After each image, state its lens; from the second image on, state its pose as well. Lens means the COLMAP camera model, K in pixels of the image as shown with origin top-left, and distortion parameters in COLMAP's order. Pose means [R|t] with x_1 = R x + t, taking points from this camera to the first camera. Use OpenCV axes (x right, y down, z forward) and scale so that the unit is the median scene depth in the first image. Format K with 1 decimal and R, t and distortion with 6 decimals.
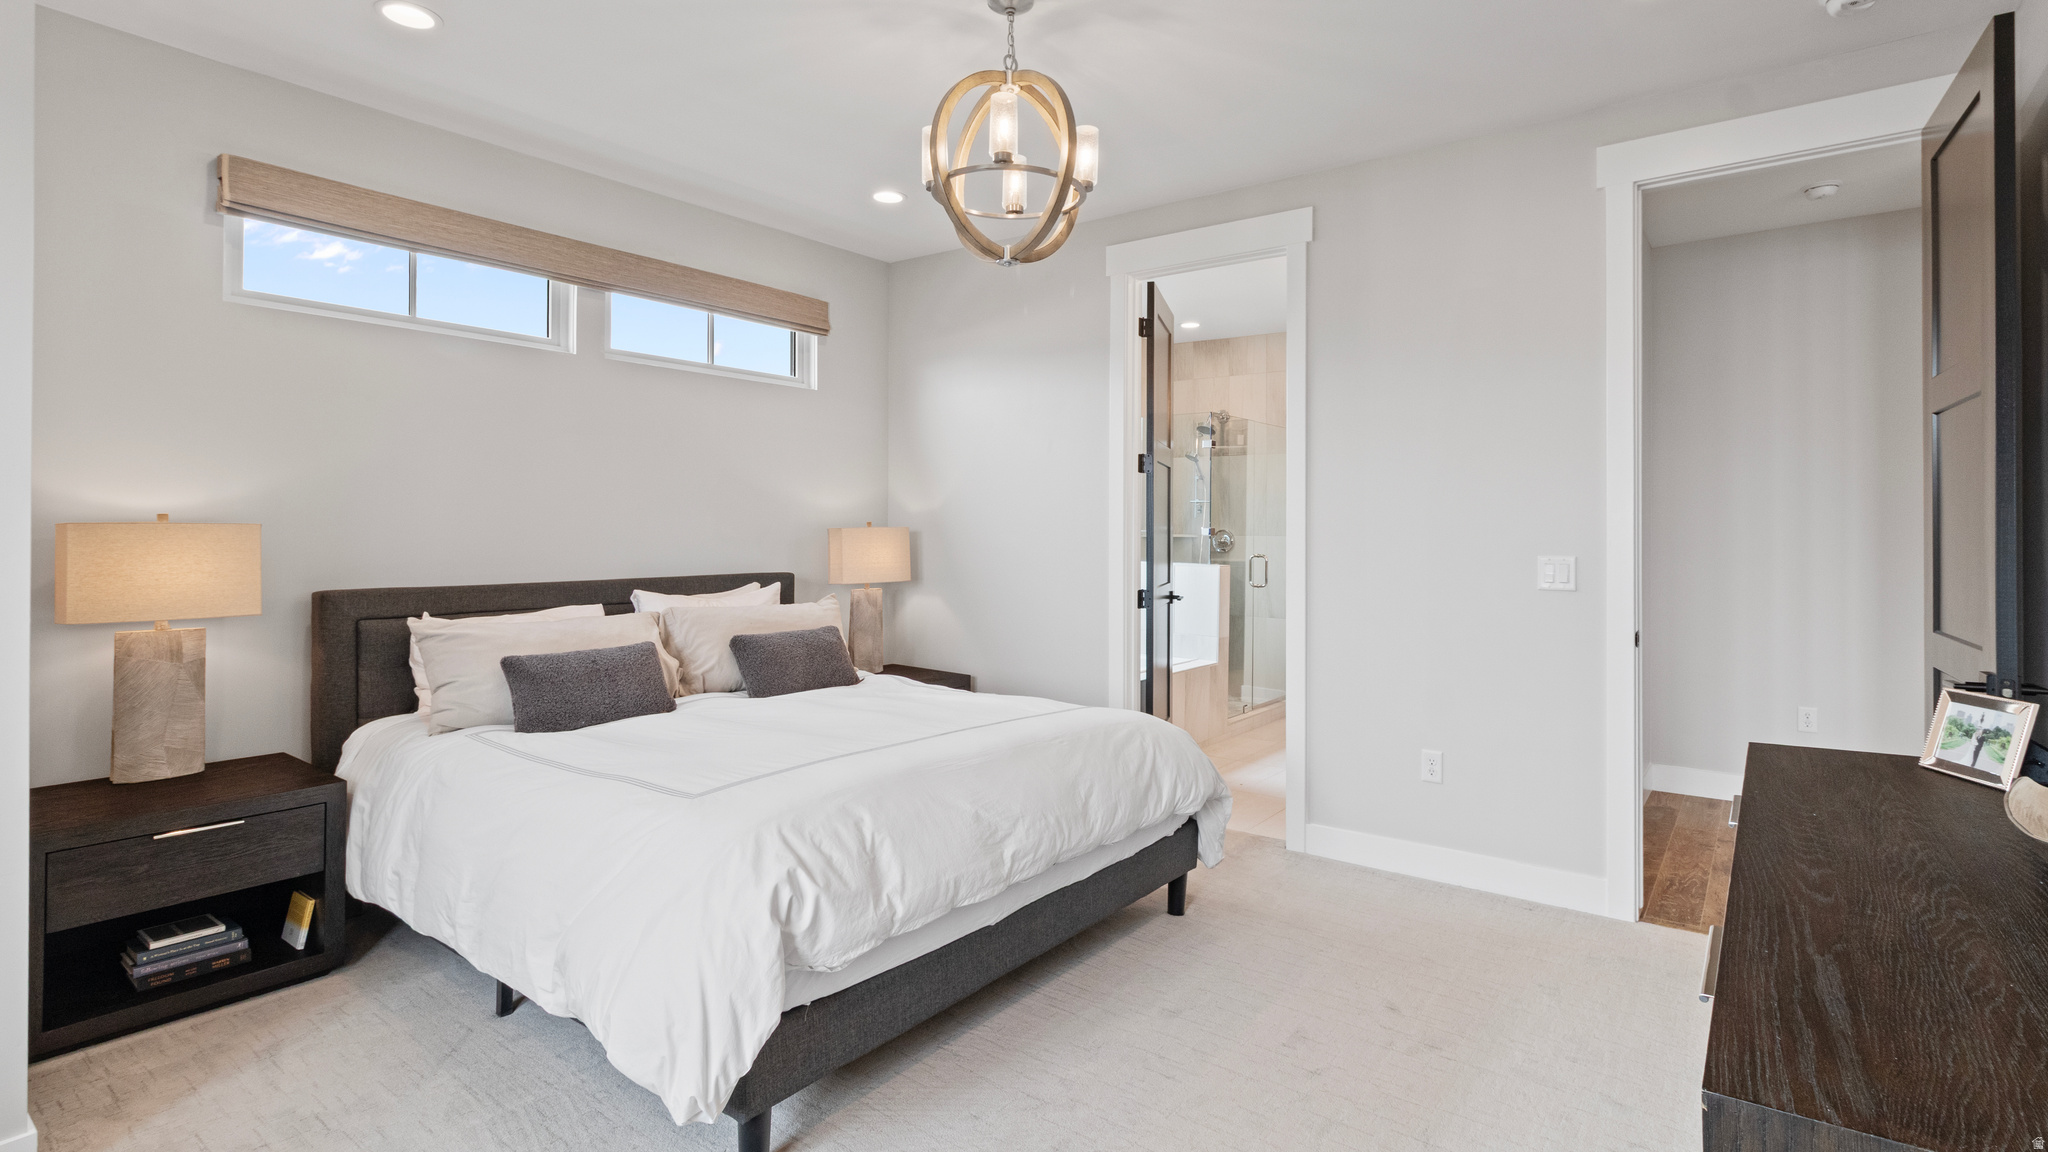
lens RADIAL K [[970.0, 0, 1041.7], [0, 970.0, 512.7], [0, 0, 1]] dist [0.002868, 0.000497]
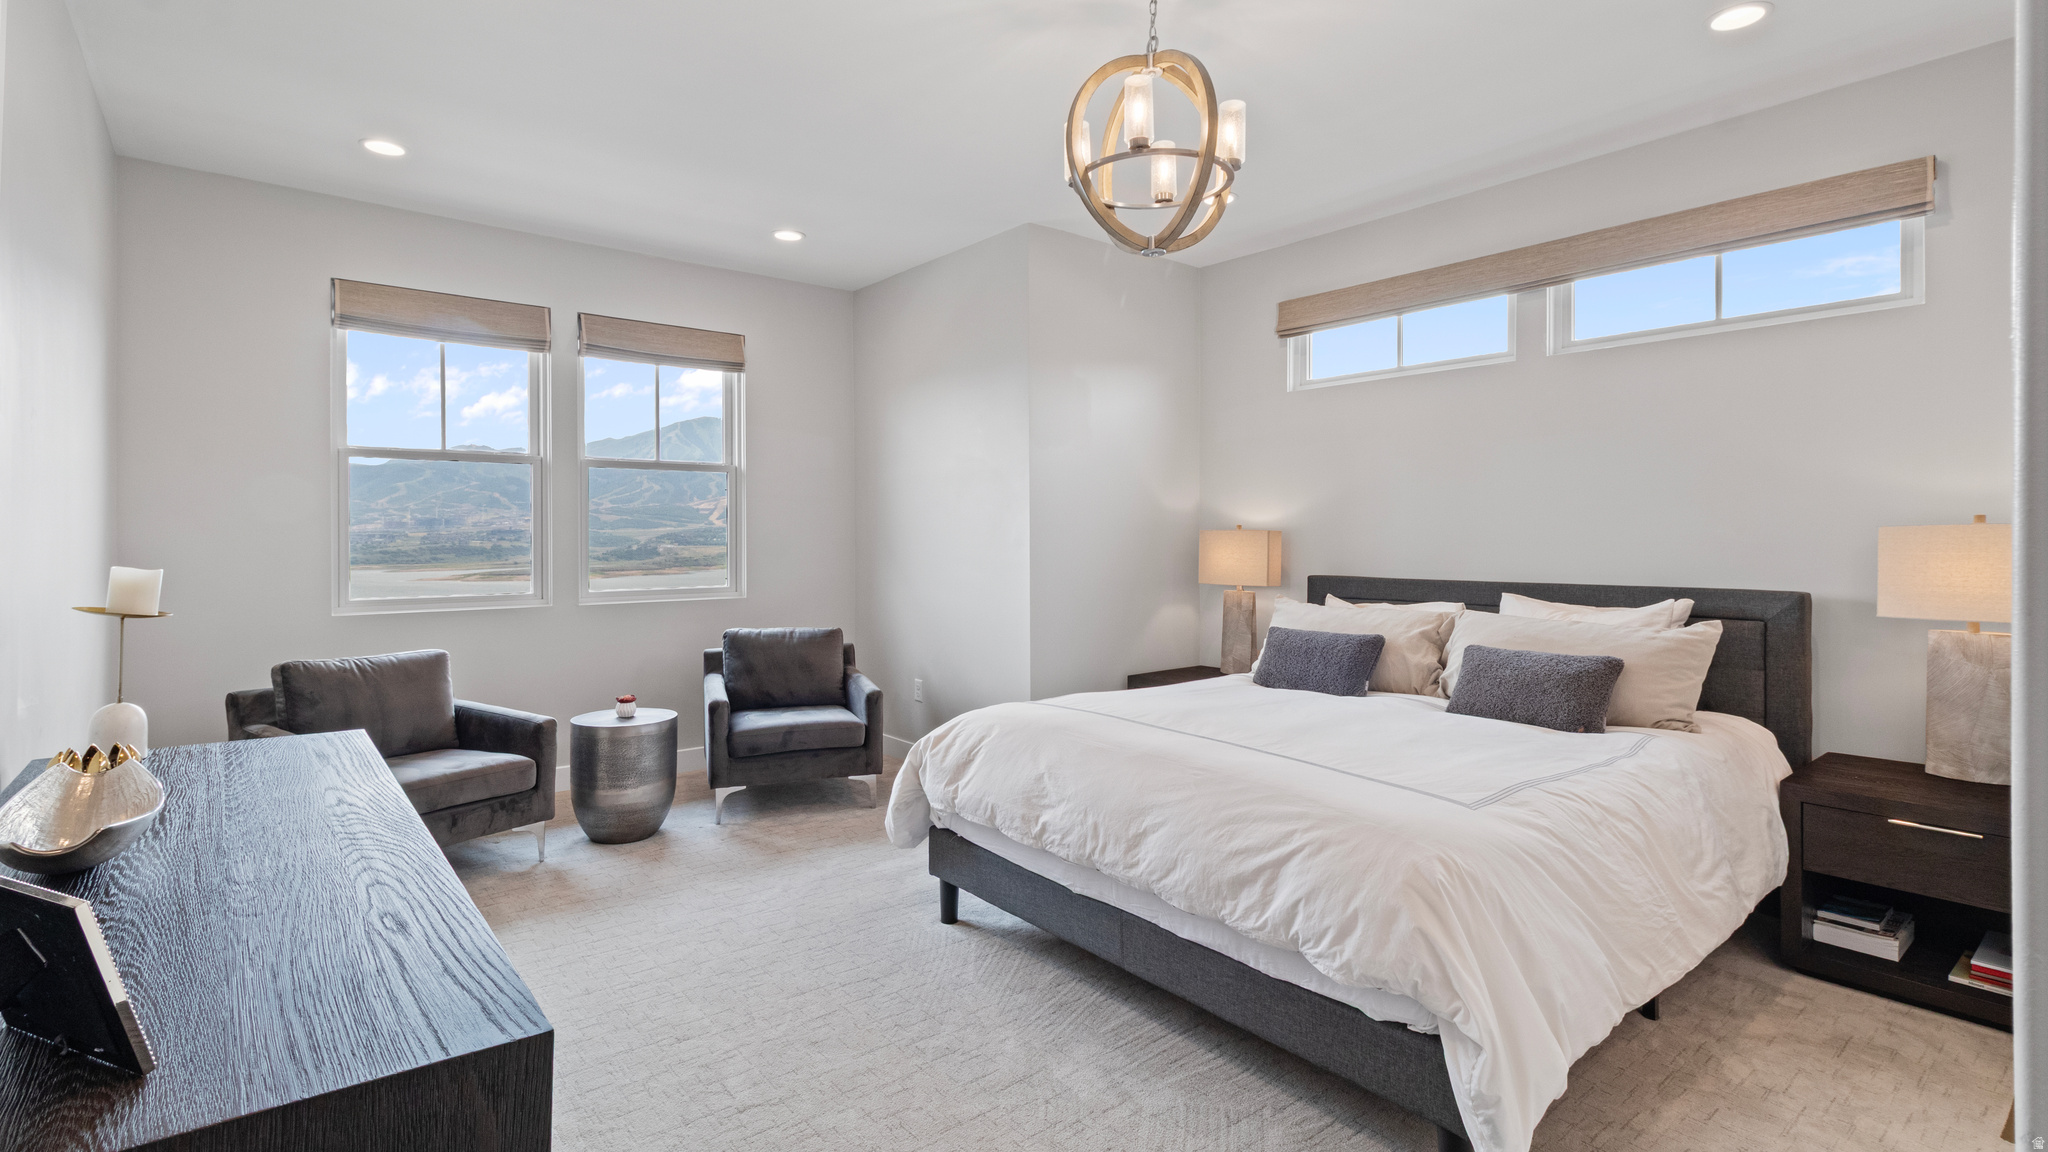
lens RADIAL K [[952.9, 0, 1041.7], [0, 952.9, 542.3], [0, 0, 1]] dist [0.001628, 0.000219]
pose [[-0.217689, 0.002755, -0.976014, 0.734767], [0.017709, 0.999843, -0.001128, 0.023183], [0.975858, -0.017530, -0.217703, 0.881193]]
